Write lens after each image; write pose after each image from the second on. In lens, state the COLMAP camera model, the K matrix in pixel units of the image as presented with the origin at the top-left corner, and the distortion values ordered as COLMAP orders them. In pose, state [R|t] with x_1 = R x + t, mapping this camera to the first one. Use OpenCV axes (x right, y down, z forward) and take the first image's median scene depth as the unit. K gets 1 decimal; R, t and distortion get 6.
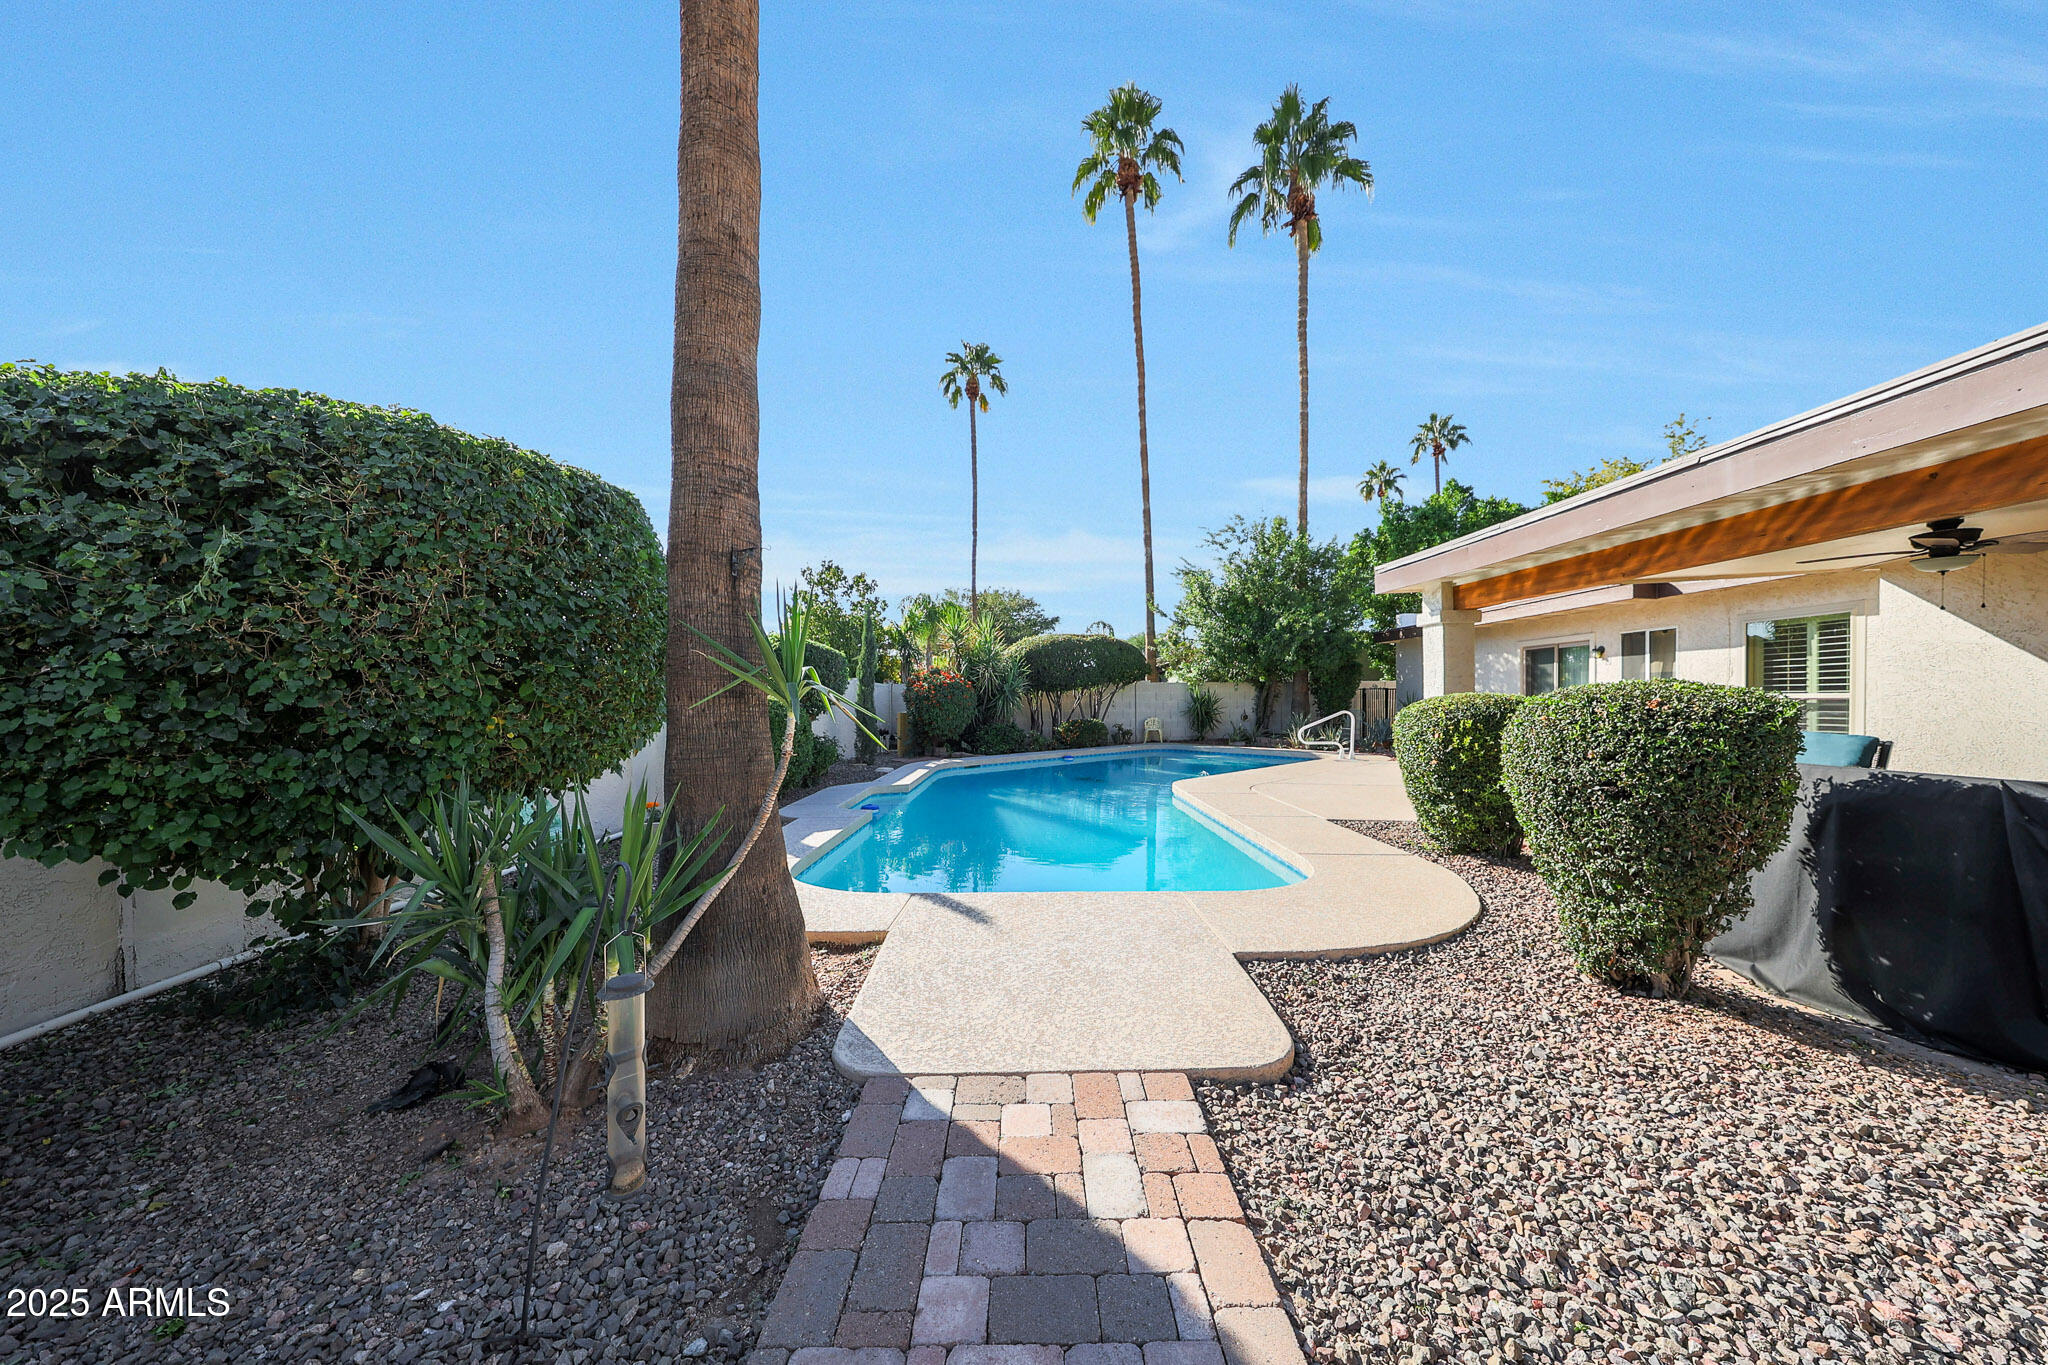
lens RADIAL K [[654.7, 0, 1023.7], [0, 654.7, 693.9], [0, 0, 1]] dist [0.002385, 0.000224]
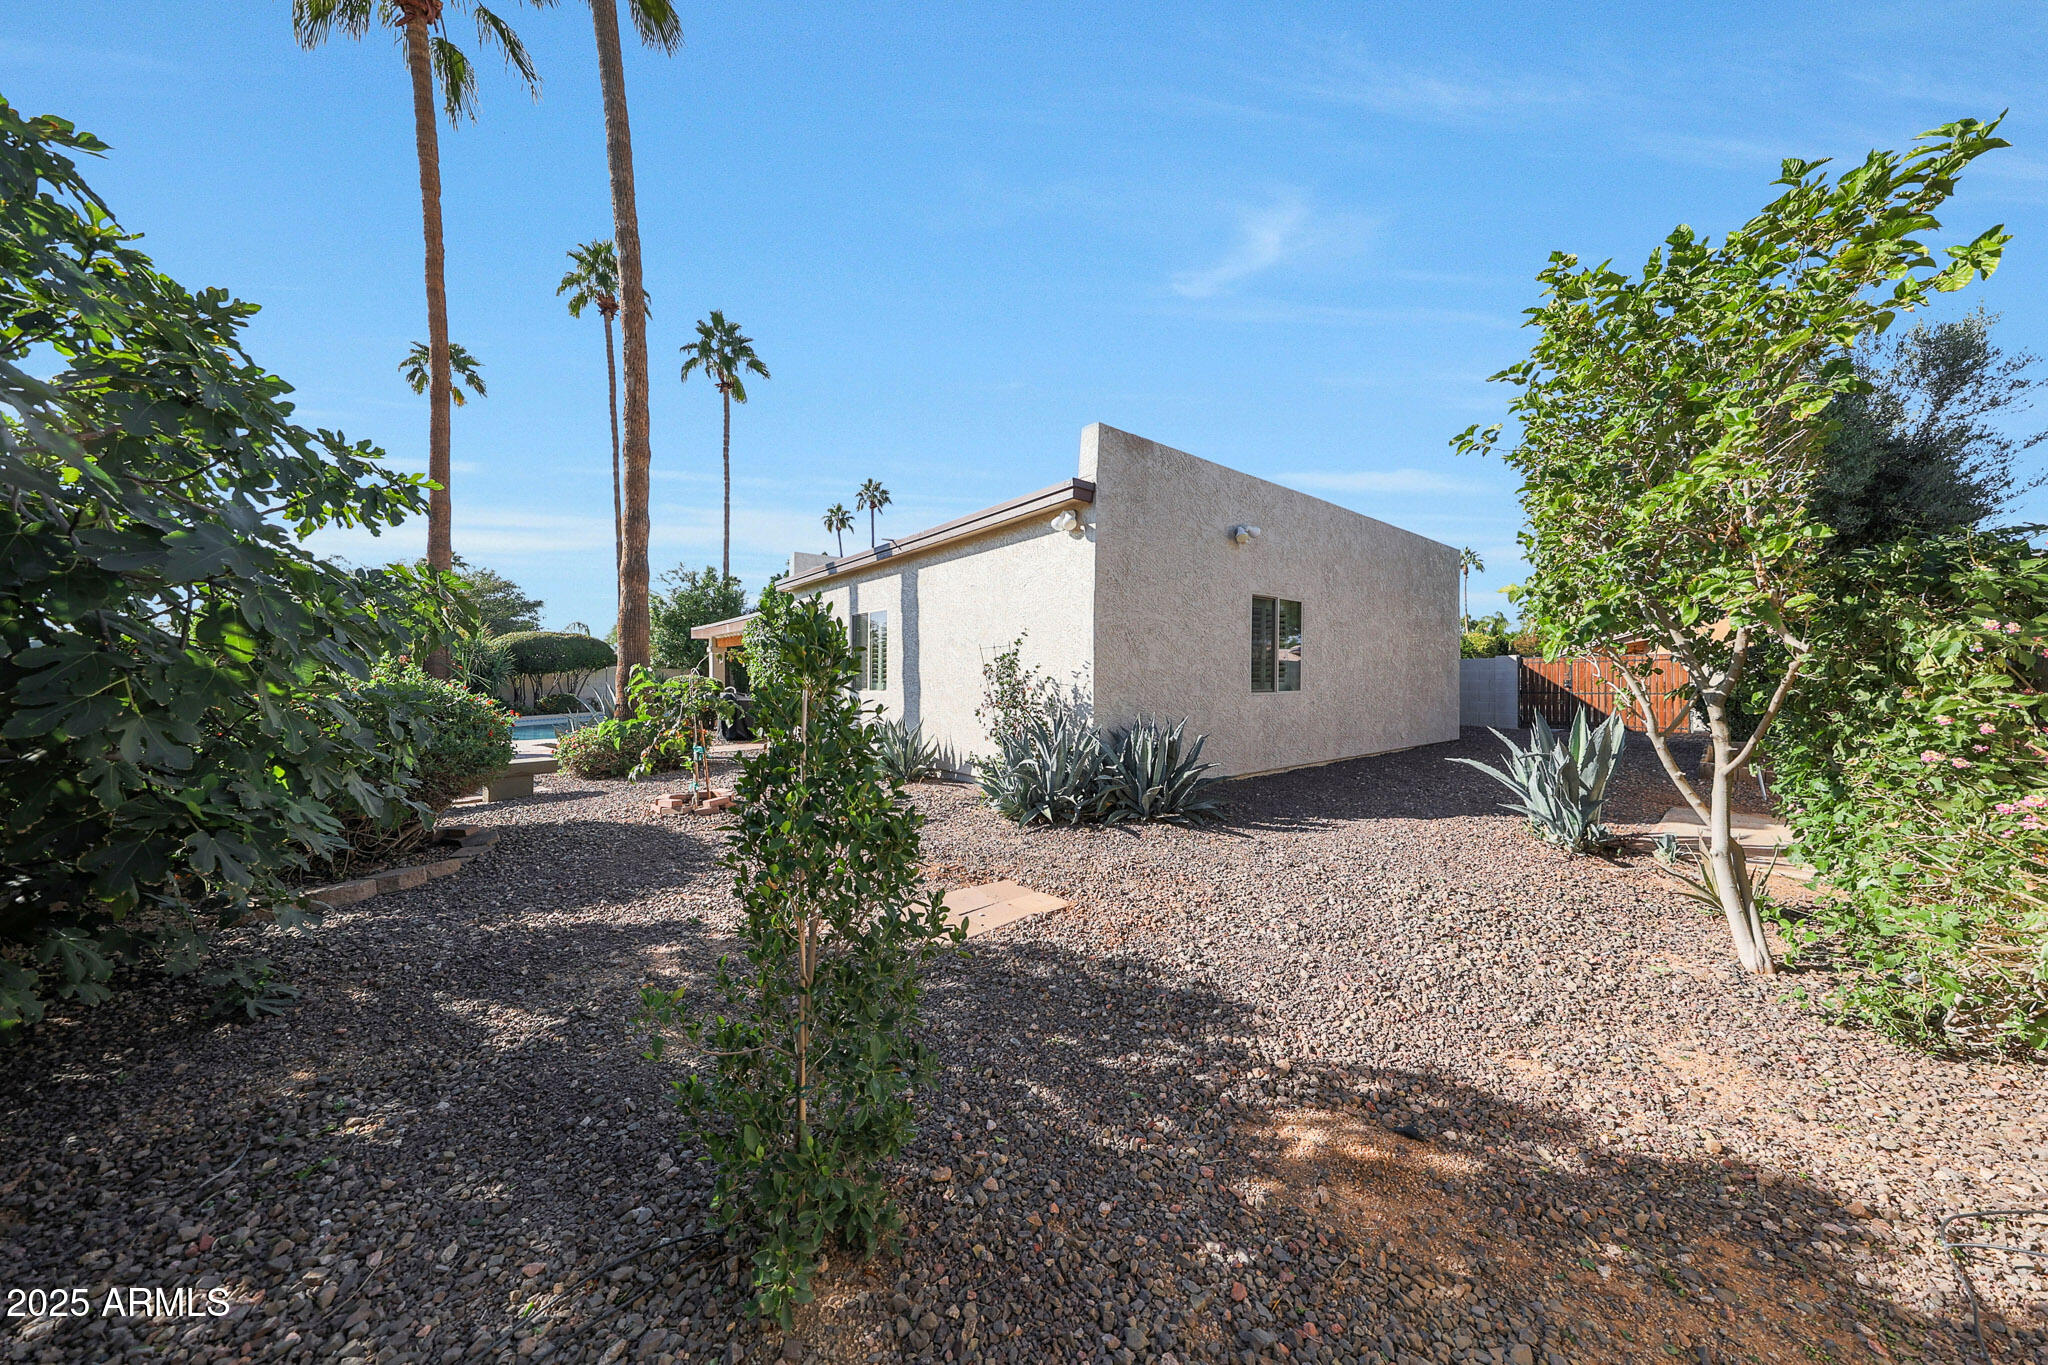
lens RADIAL K [[654.7, 0, 1004.1], [0, 654.7, 672.7], [0, 0, 1]] dist [0.002385, 0.000224]
pose [[0.785704, 0.011479, 0.618496, -0.030868], [-0.007870, 0.999932, -0.008560, -0.001222], [-0.618552, 0.001858, 0.785742, -0.650069]]
